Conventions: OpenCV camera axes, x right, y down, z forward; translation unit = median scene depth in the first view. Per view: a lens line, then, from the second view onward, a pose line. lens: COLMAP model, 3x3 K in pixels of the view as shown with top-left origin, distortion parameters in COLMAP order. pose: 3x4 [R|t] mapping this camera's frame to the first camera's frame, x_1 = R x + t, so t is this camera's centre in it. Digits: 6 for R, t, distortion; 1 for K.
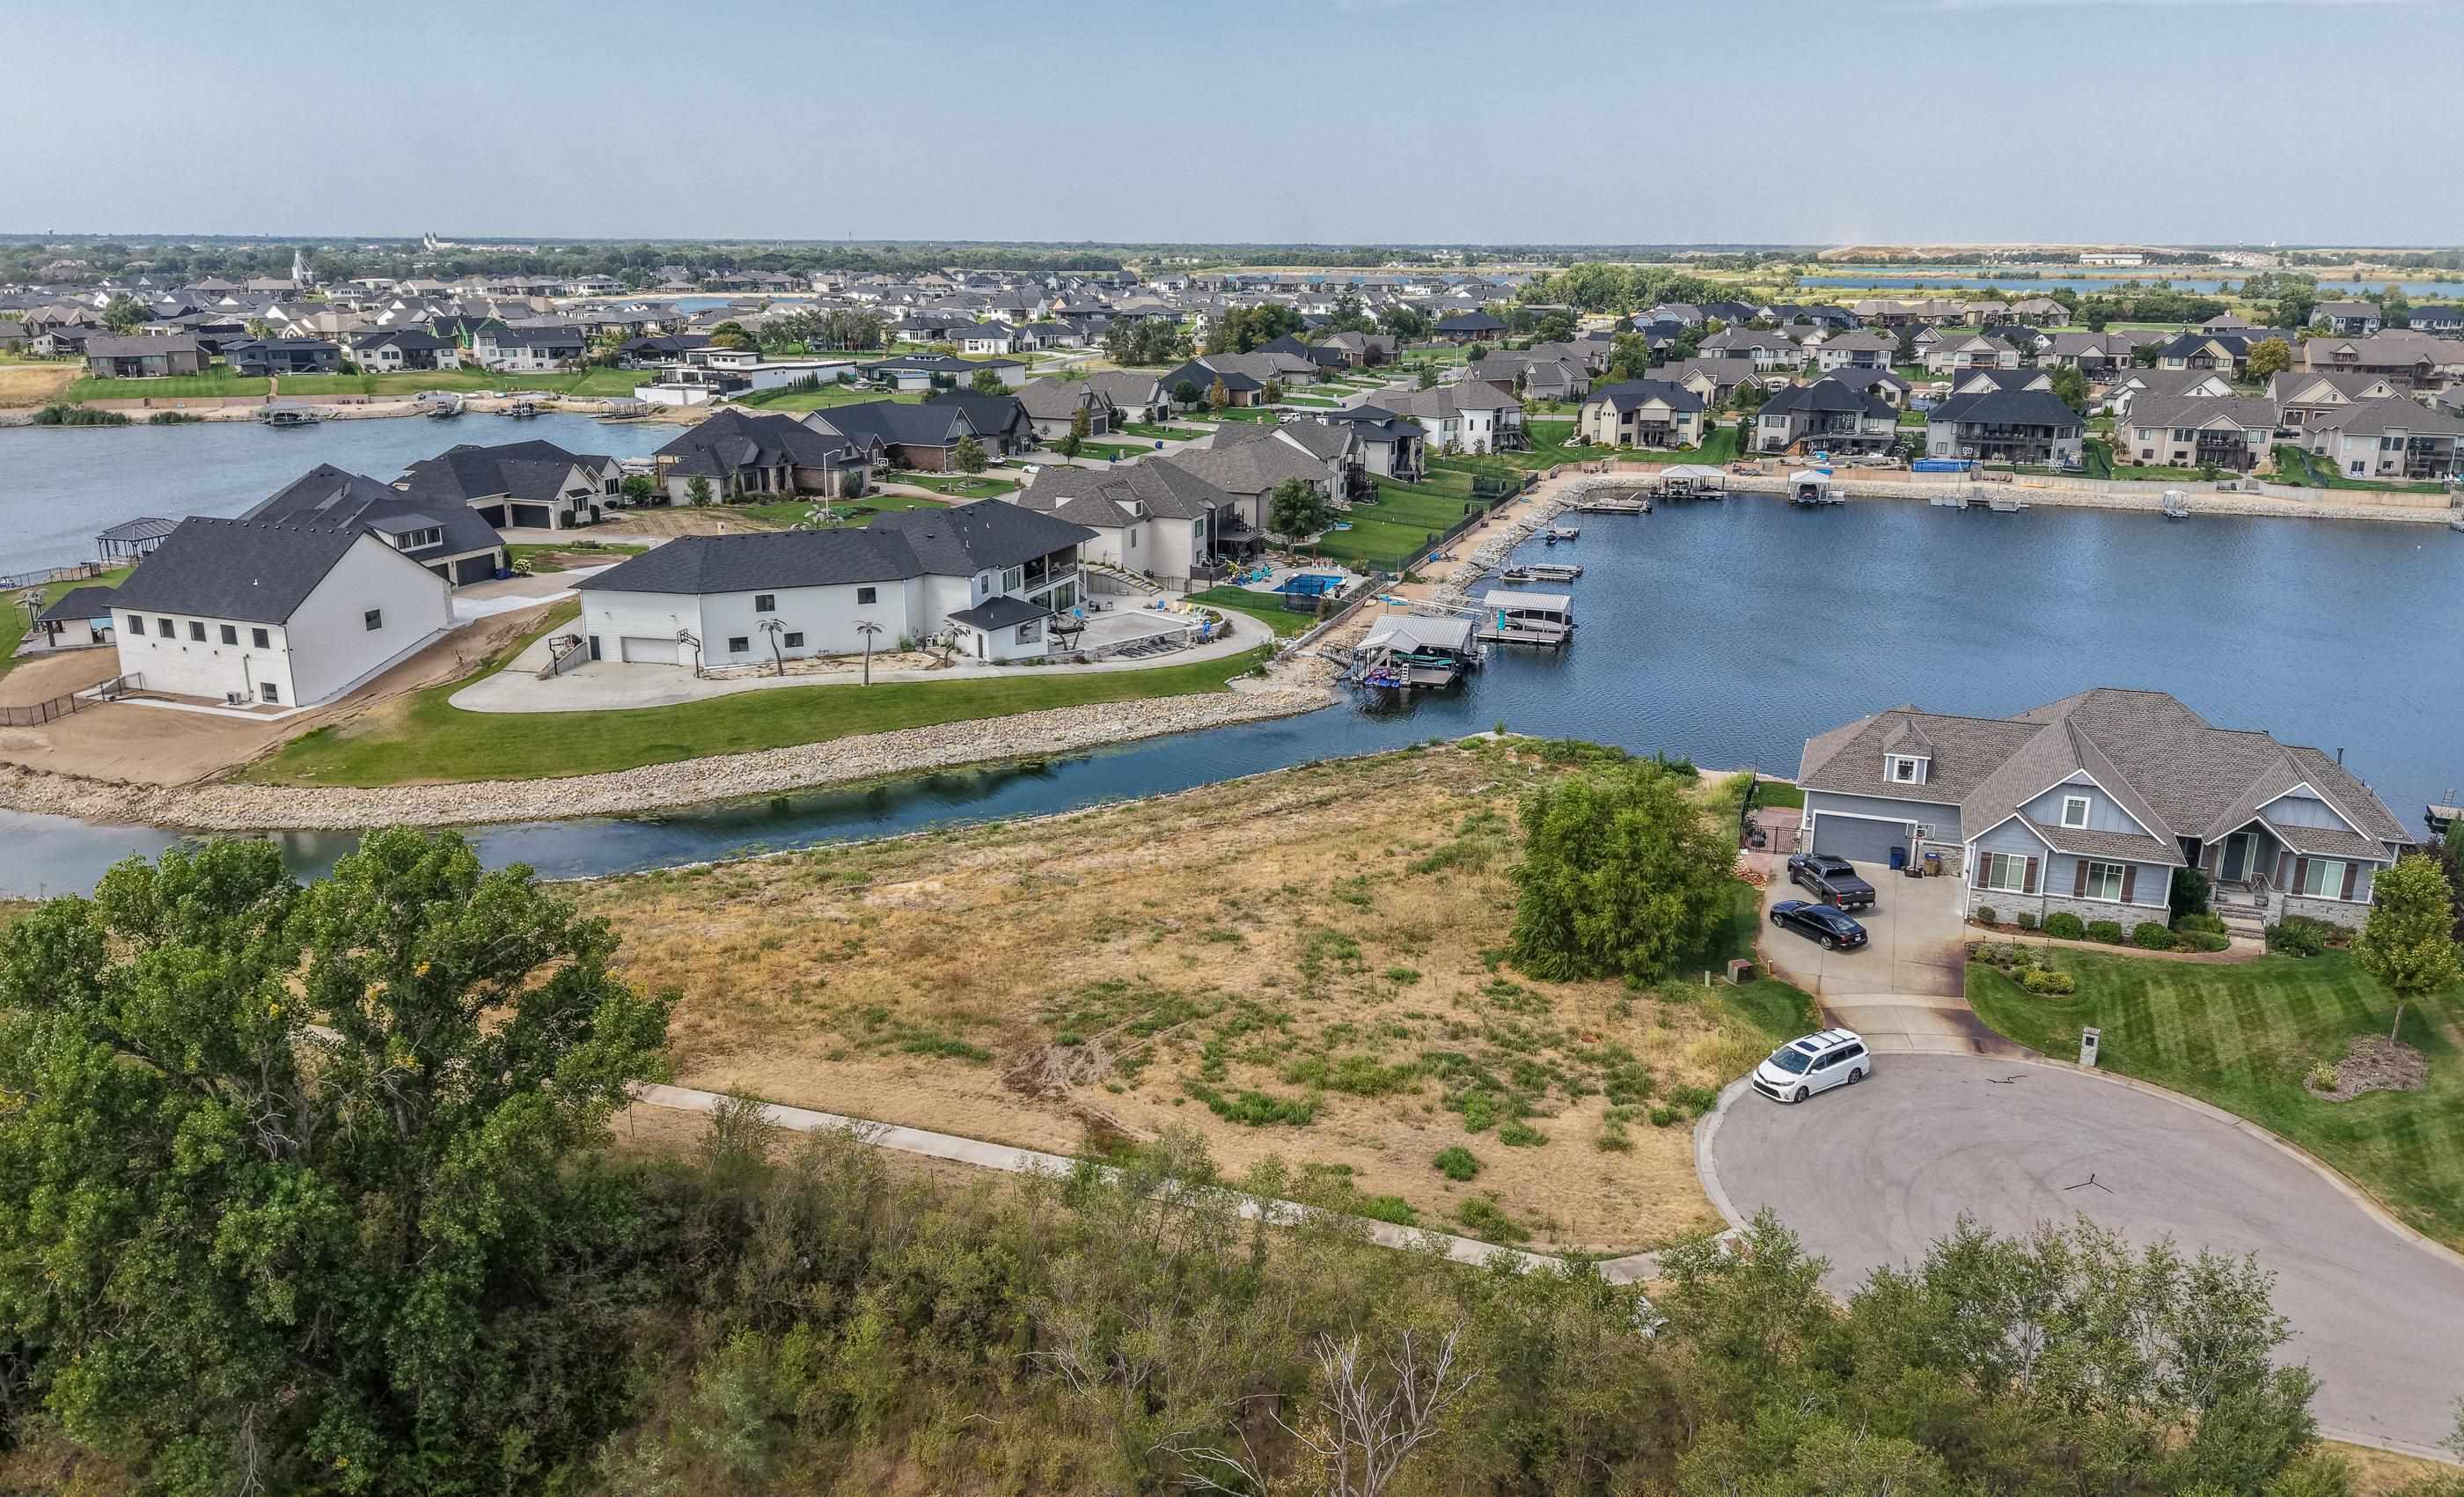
lens RADIAL K [[1766.3, 0, 1230.3], [0, 1766.3, 756.9], [0, 0, 1]] dist [0.061130, -0.084975]
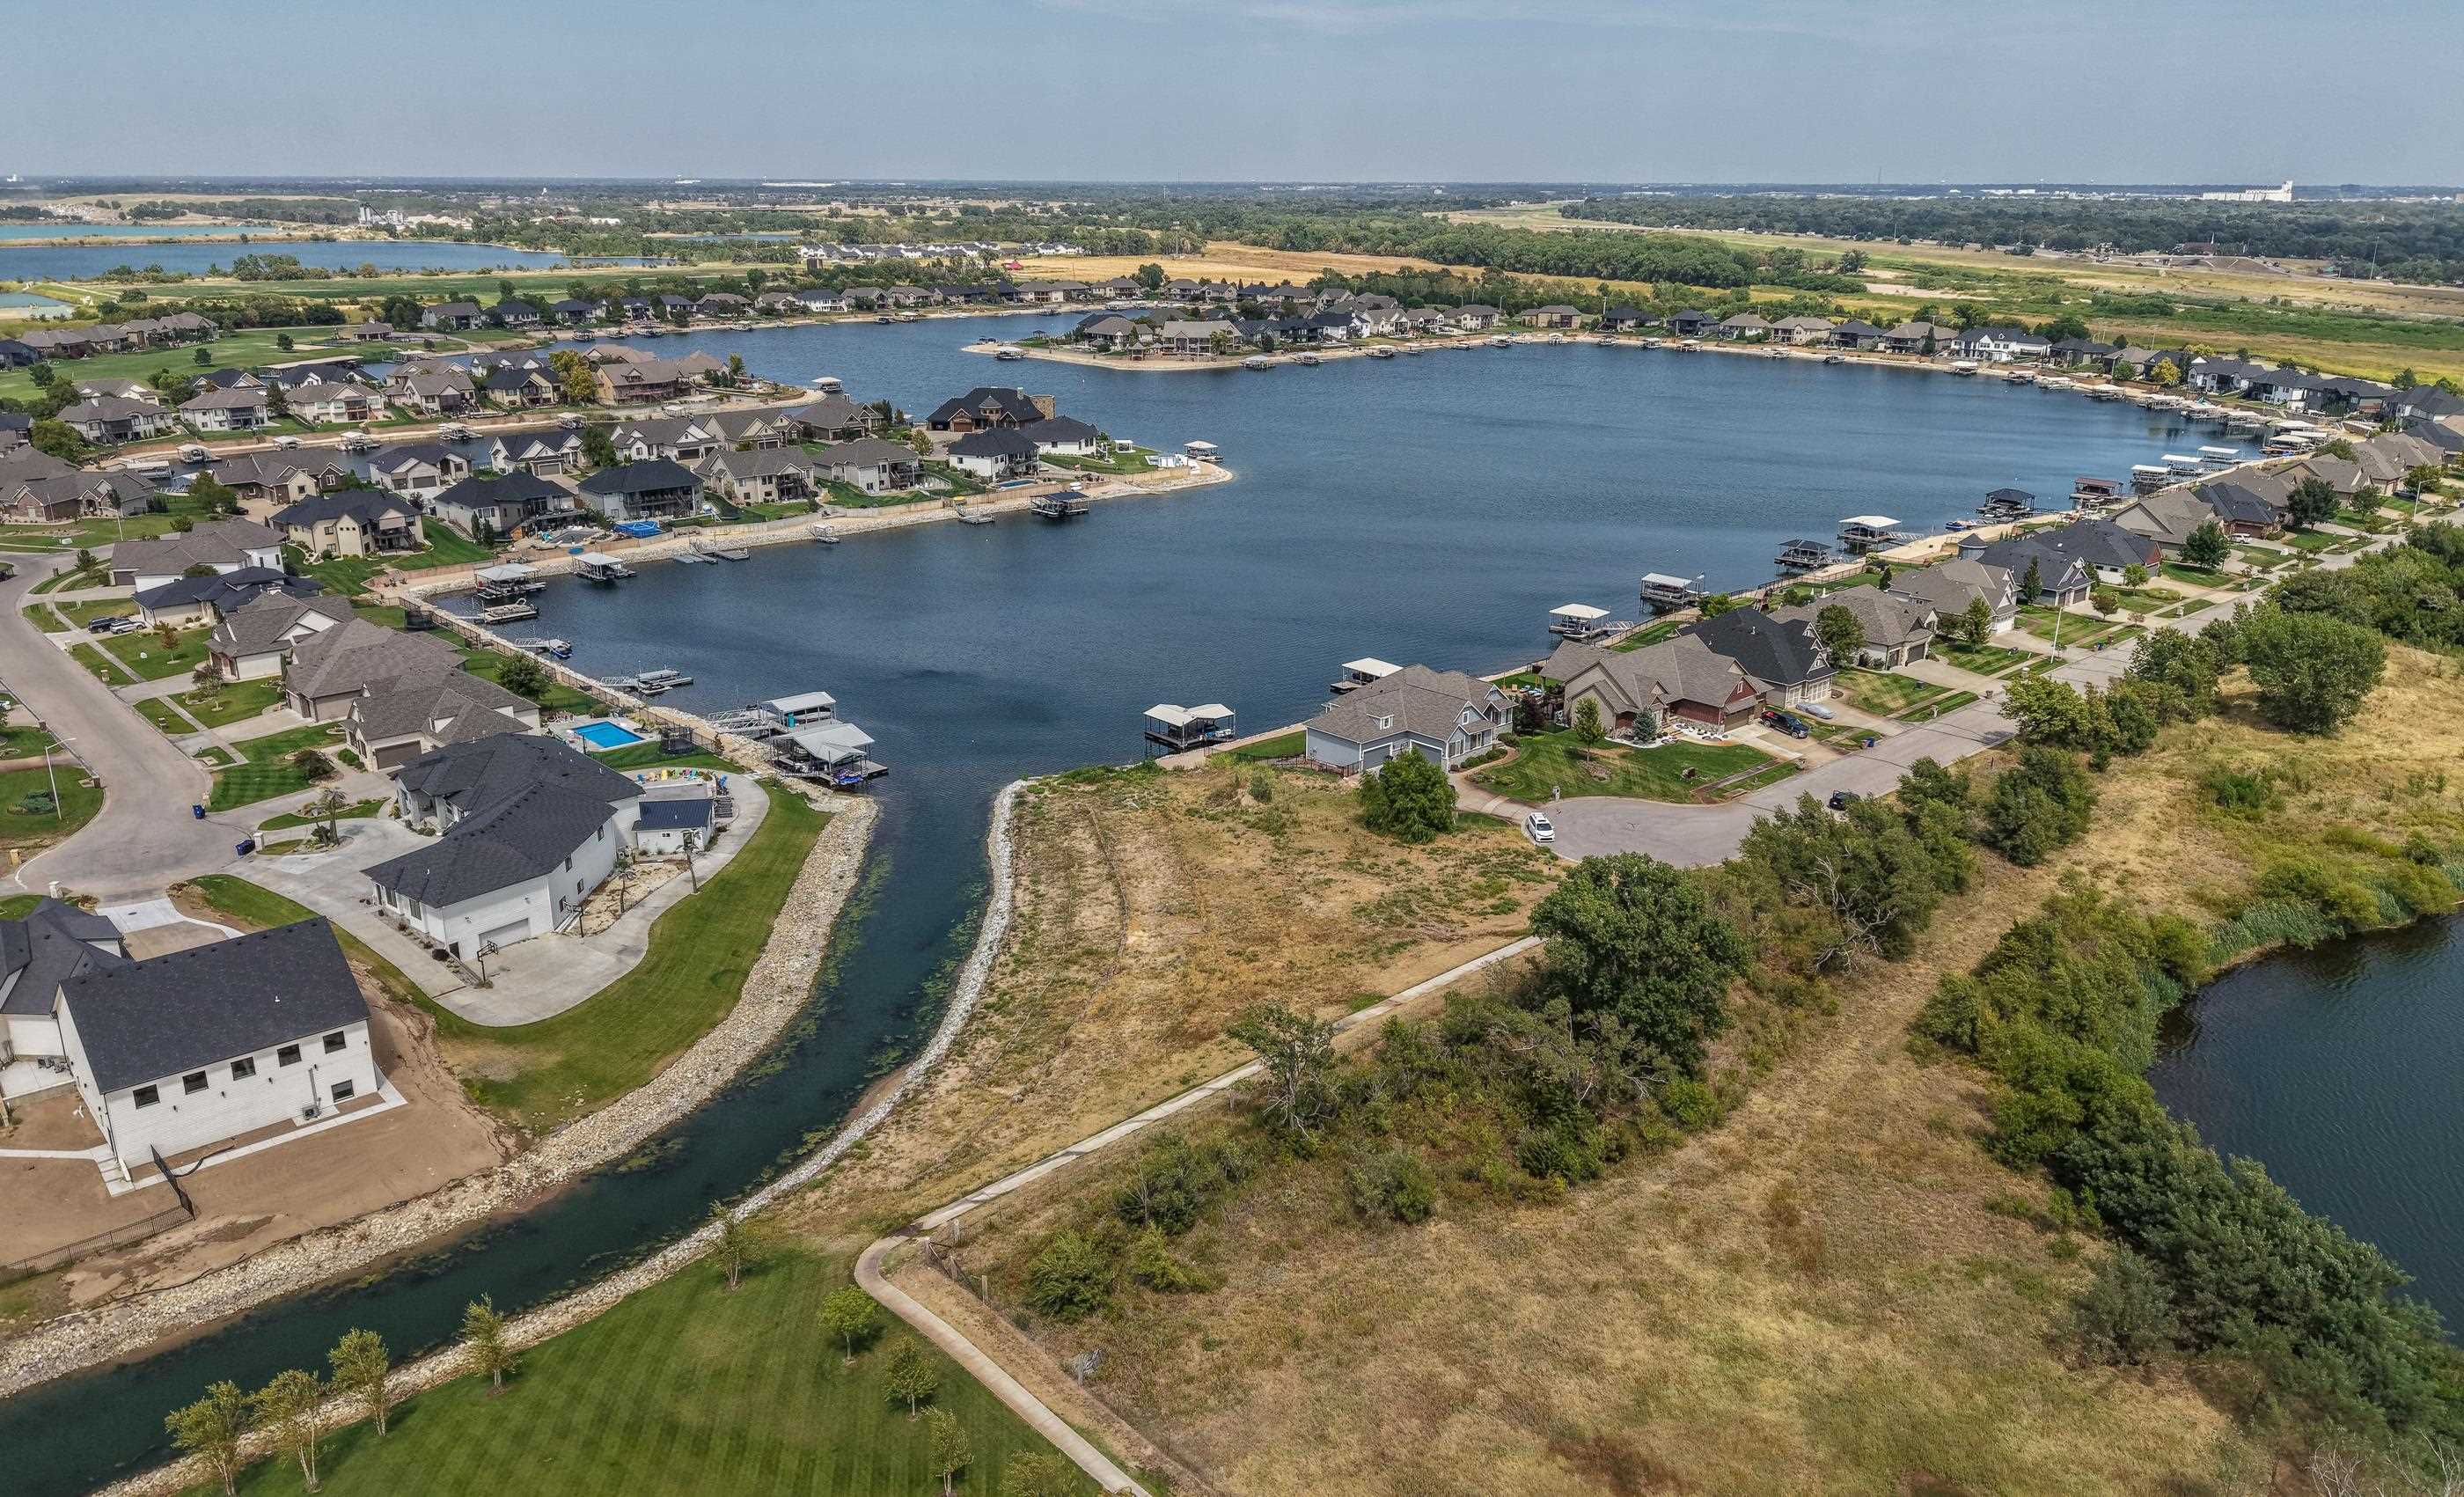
lens RADIAL K [[1766.3, 0, 1230.3], [0, 1766.3, 756.9], [0, 0, 1]] dist [0.061130, -0.084975]
pose [[0.456376, -0.277967, 0.845255, -1.069213], [0.246178, 0.952315, 0.180256, -0.265624], [-0.855054, 0.125819, 0.503043, 0.021113]]
